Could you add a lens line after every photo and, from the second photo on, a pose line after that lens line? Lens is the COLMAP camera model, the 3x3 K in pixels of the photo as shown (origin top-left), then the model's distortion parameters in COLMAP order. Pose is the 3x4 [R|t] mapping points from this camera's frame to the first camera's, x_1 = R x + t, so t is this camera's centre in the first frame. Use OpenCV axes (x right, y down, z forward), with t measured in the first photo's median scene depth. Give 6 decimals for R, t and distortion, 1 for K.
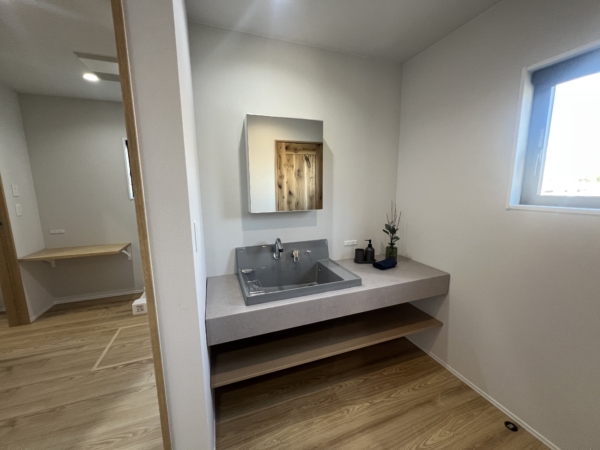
lens RADIAL K [[239.9, 0, 299.7], [0, 239.9, 224.5], [0, 0, 1]] dist [-0.000734, 0.000541]
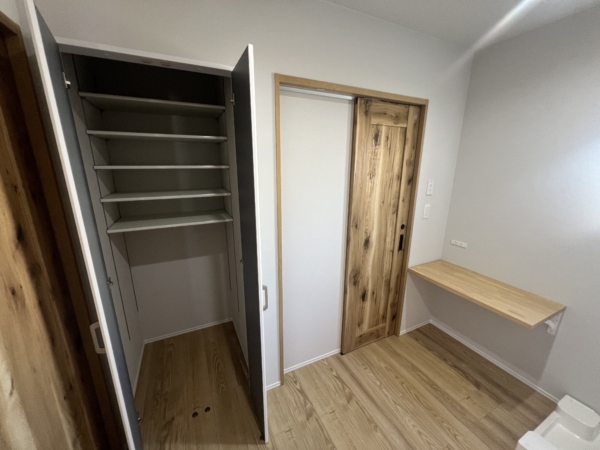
lens RADIAL K [[239.9, 0, 300.3], [0, 239.9, 223.8], [0, 0, 1]] dist [-0.000734, 0.000541]
pose [[0.102064, 0.255613, -0.961377, -0.398135], [-0.162264, 0.957758, 0.237425, -0.139266], [0.981455, 0.131765, 0.139229, 0.448963]]
